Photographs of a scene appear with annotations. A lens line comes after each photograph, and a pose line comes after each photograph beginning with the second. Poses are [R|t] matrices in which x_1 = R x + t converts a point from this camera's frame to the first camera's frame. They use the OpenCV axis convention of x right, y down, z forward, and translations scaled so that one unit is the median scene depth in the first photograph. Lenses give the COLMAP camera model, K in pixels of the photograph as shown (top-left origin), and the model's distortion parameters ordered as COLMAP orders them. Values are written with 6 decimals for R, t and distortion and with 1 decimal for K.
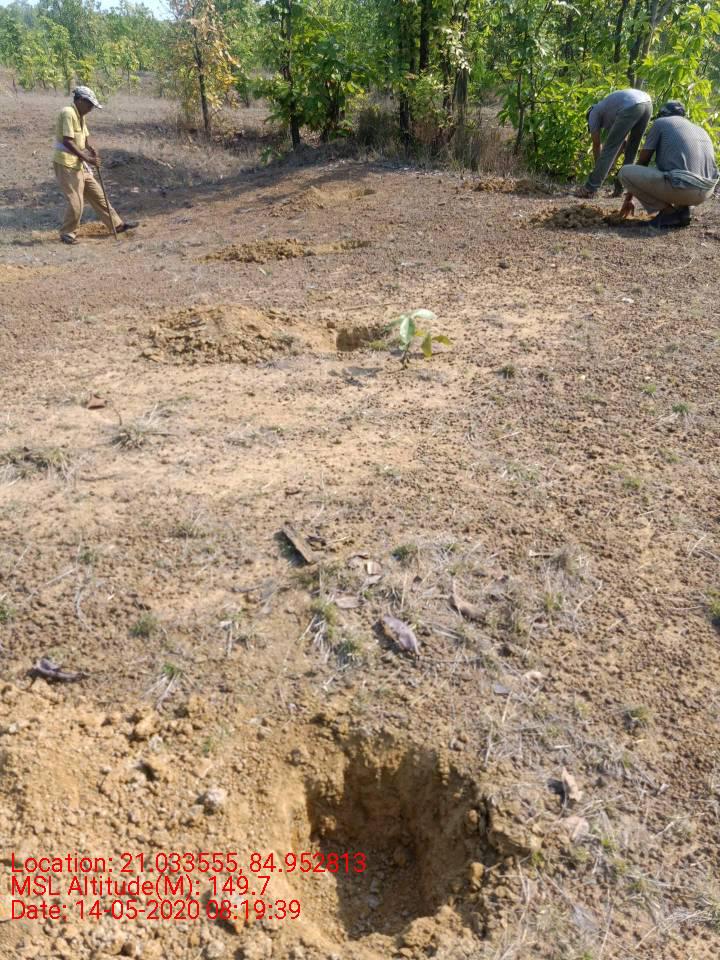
lens RADIAL K [[705.9, 0, 360.0], [0, 705.9, 480.0], [0, 0, 1]] dist [0.116945, -0.159976]
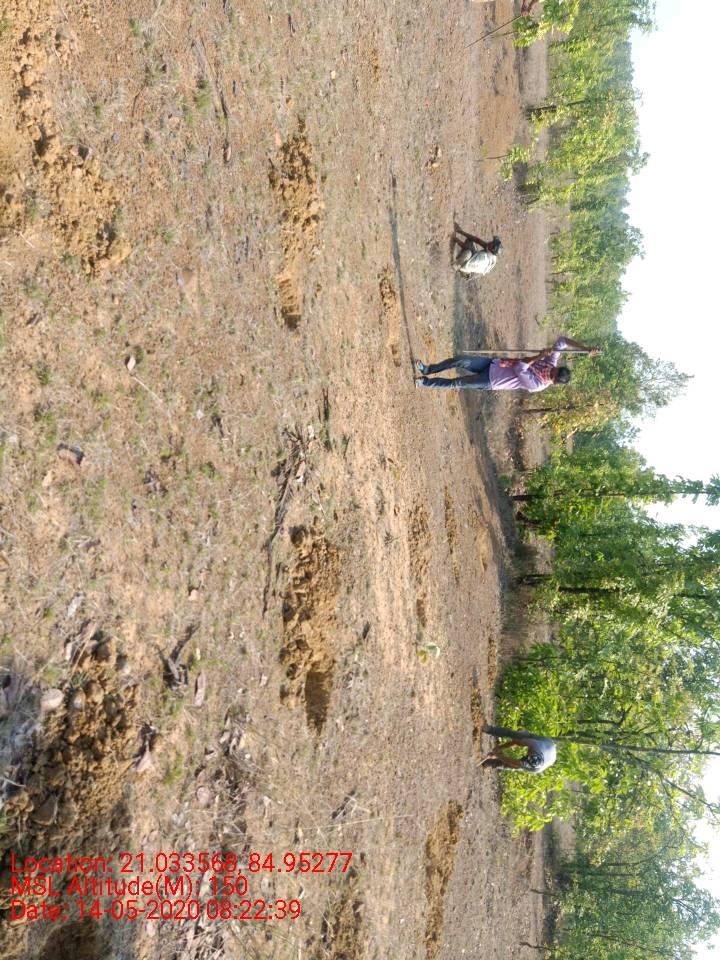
lens RADIAL K [[705.9, 0, 360.0], [0, 705.9, 480.0], [0, 0, 1]] dist [0.116945, -0.159976]
pose [[0.032269, 0.999384, -0.013764, -0.143454], [-0.976716, 0.028608, -0.212618, 0.154106], [-0.212094, 0.020304, 0.977038, -0.372713]]
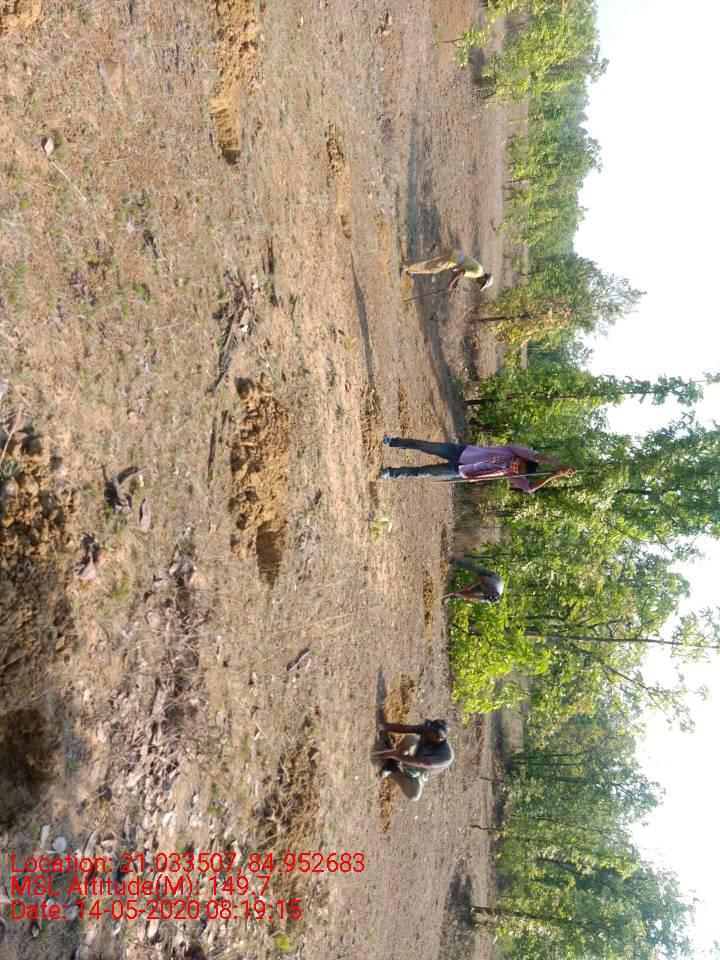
lens RADIAL K [[705.9, 0, 360.0], [0, 705.9, 480.0], [0, 0, 1]] dist [0.116945, -0.159976]
pose [[0.042746, 0.994944, 0.090875, -0.091054], [-0.961611, 0.065651, -0.266446, 0.149696], [-0.271065, -0.075997, 0.959556, -0.370312]]
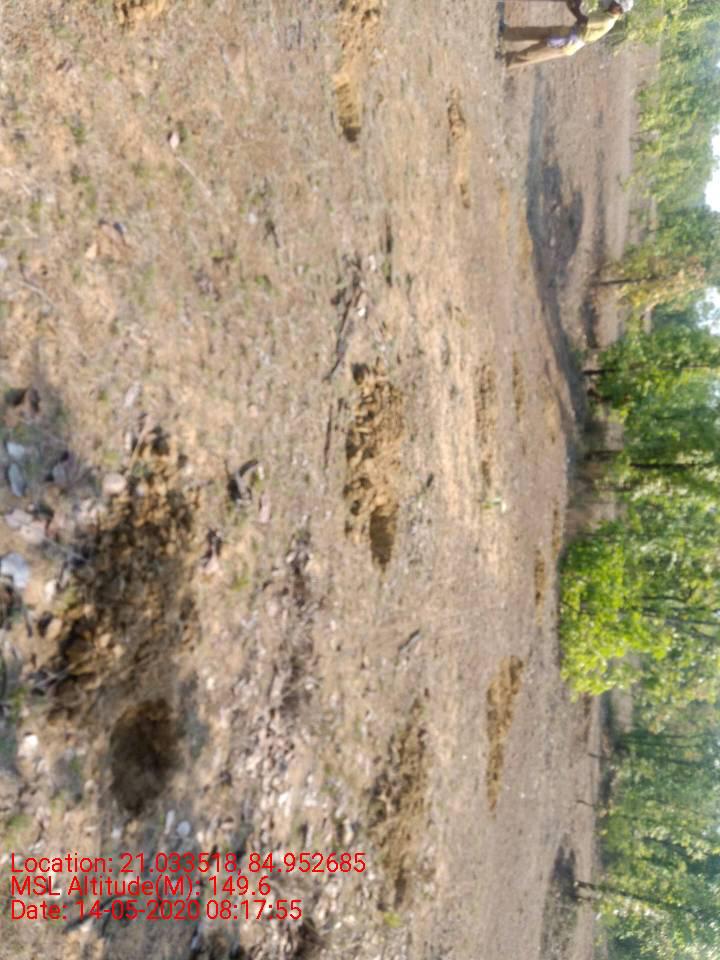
lens RADIAL K [[697.7, 0, 360.0], [0, 697.7, 480.0], [0, 0, 1]] dist [0.124942, -0.152163]
pose [[0.042450, 0.990265, 0.132567, -0.104141], [-0.991494, 0.058095, -0.116471, 0.151691], [-0.123039, -0.126495, 0.984307, -0.354565]]
